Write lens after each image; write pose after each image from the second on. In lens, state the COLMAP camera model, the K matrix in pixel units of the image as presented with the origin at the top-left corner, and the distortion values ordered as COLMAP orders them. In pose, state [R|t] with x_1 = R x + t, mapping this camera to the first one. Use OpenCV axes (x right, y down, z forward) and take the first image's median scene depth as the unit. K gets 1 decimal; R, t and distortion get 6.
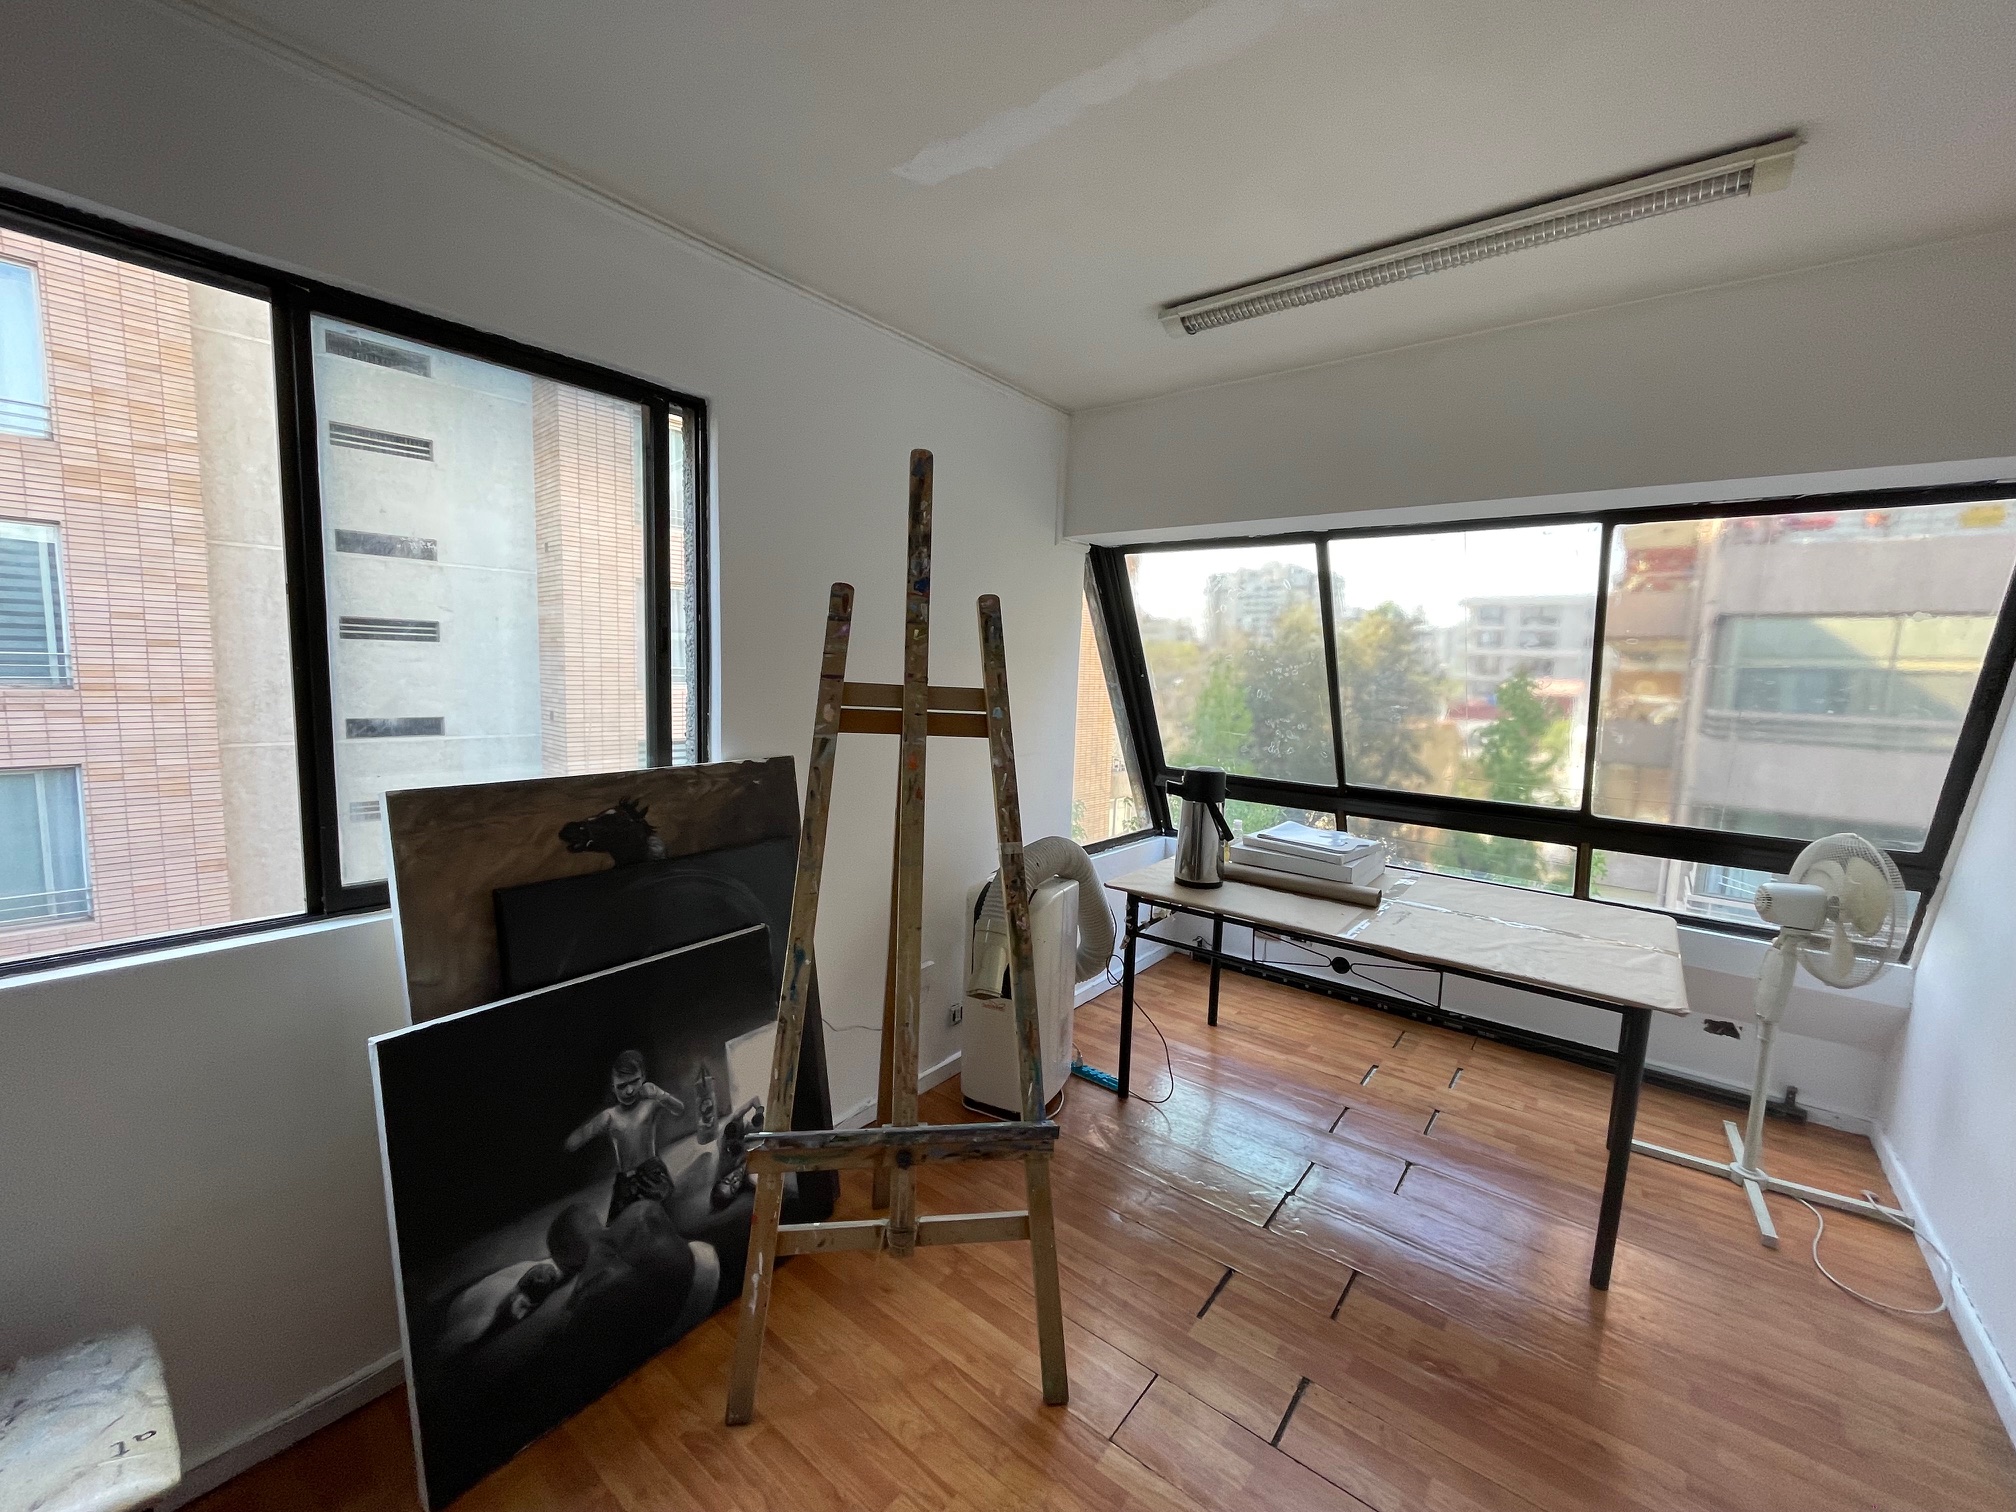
lens RADIAL K [[809.0, 0, 1002.3], [0, 809.0, 752.9], [0, 0, 1]] dist [-0.004064, -0.000954]
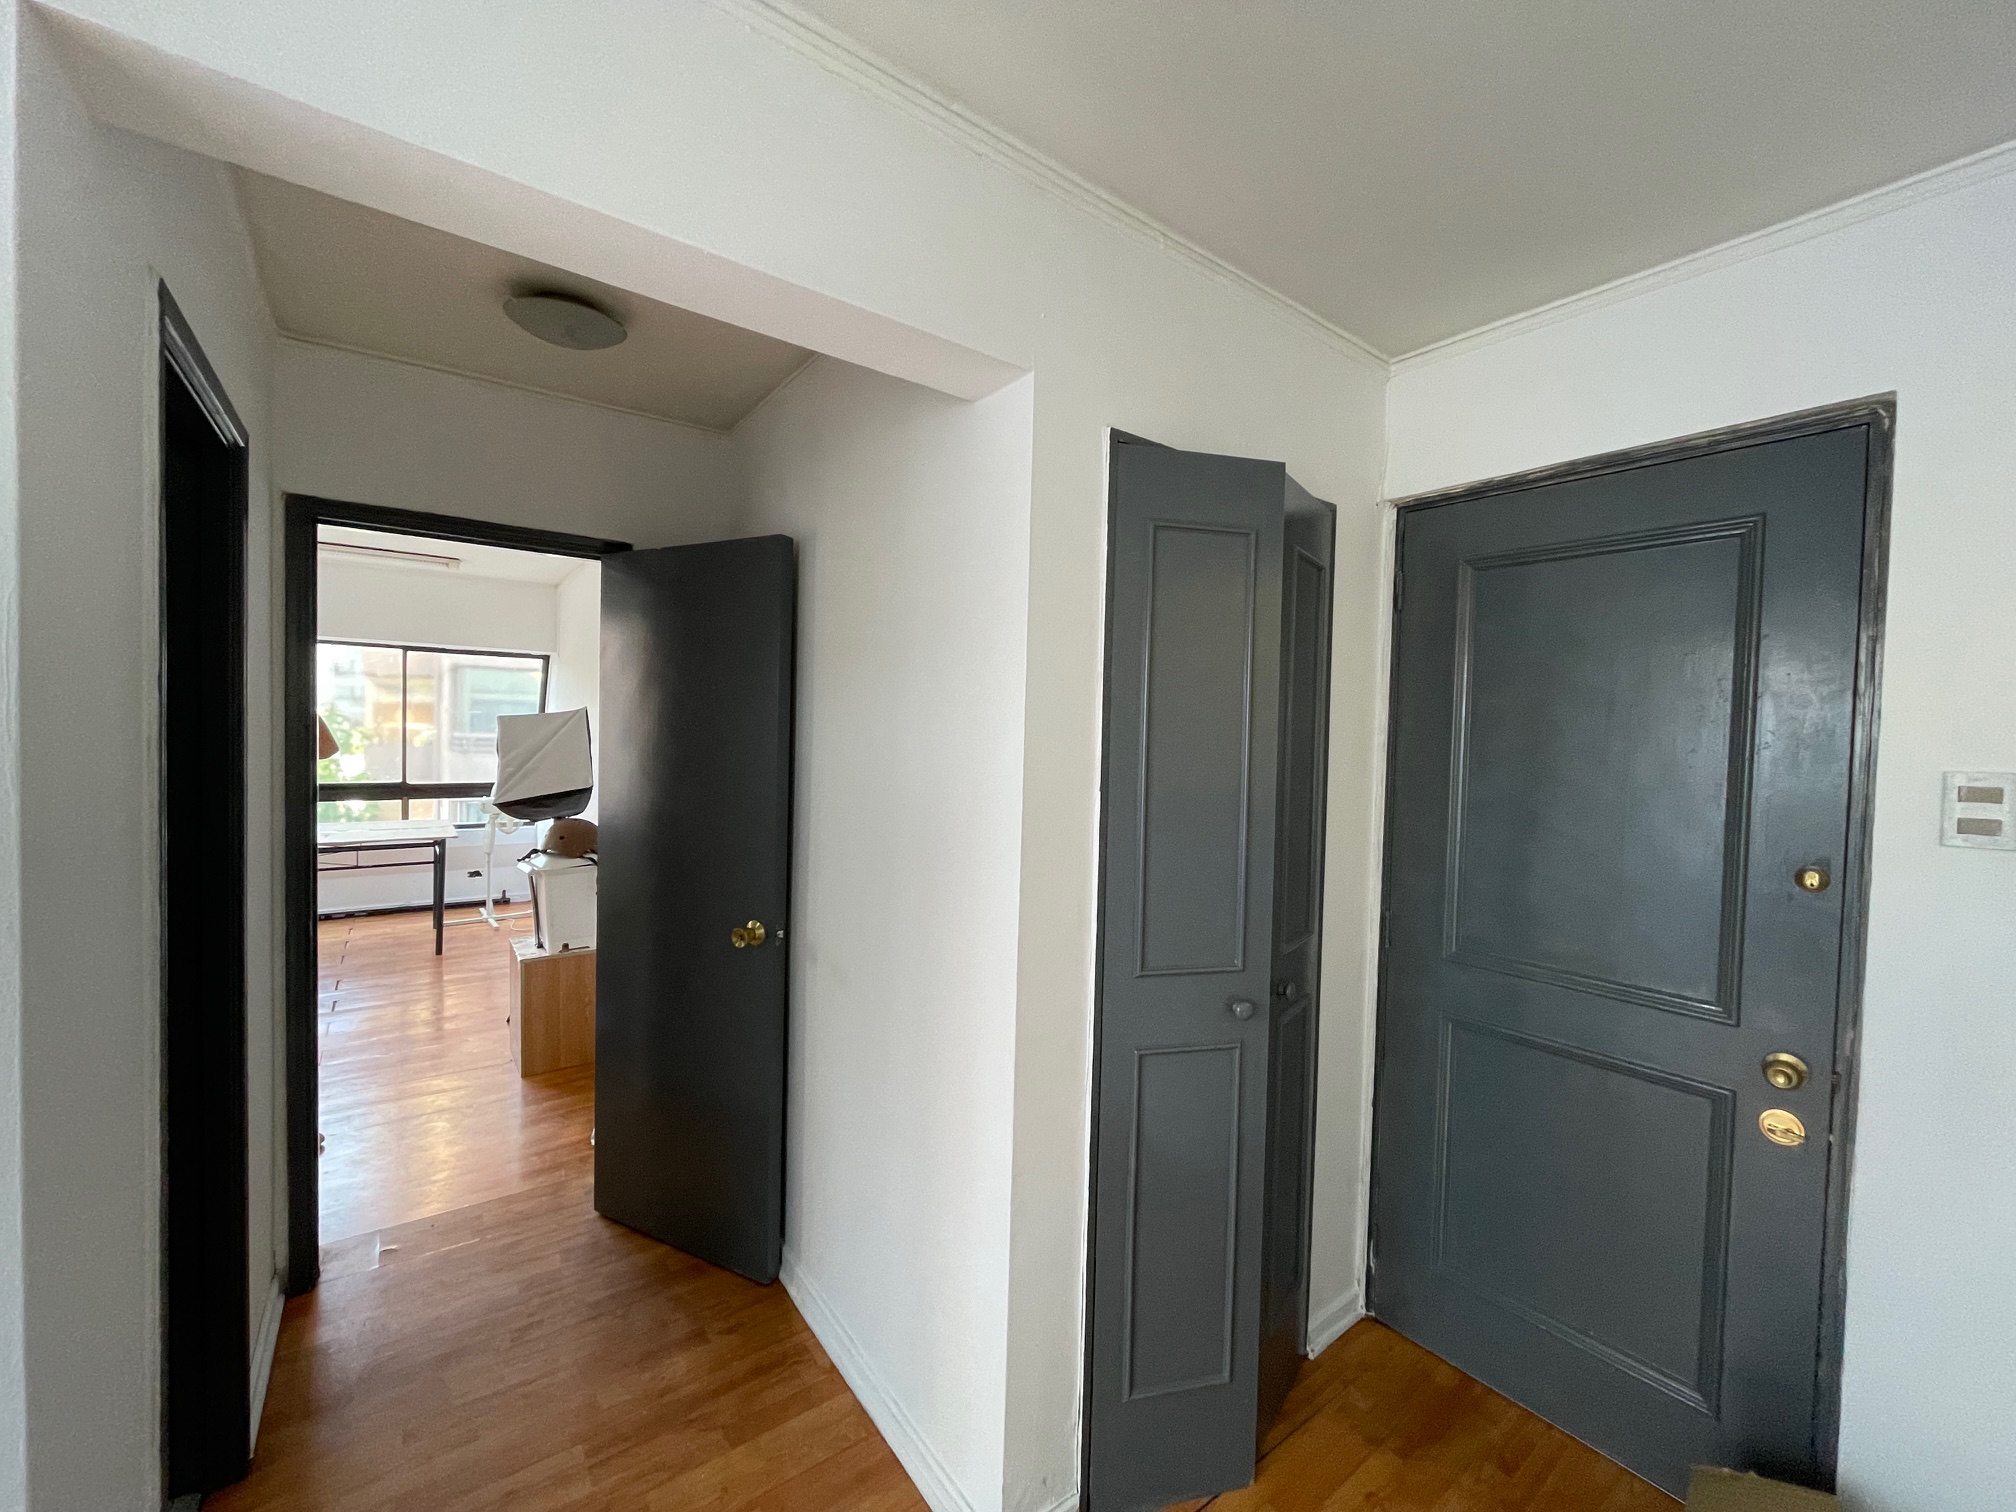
lens RADIAL K [[809.0, 0, 1004.2], [0, 809.0, 754.7], [0, 0, 1]] dist [-0.004064, -0.000954]
pose [[0.251749, -0.053214, 0.966329, -0.369979], [0.082506, 0.996032, 0.033355, 0.025454], [-0.964269, 0.071331, 0.255140, -0.423851]]
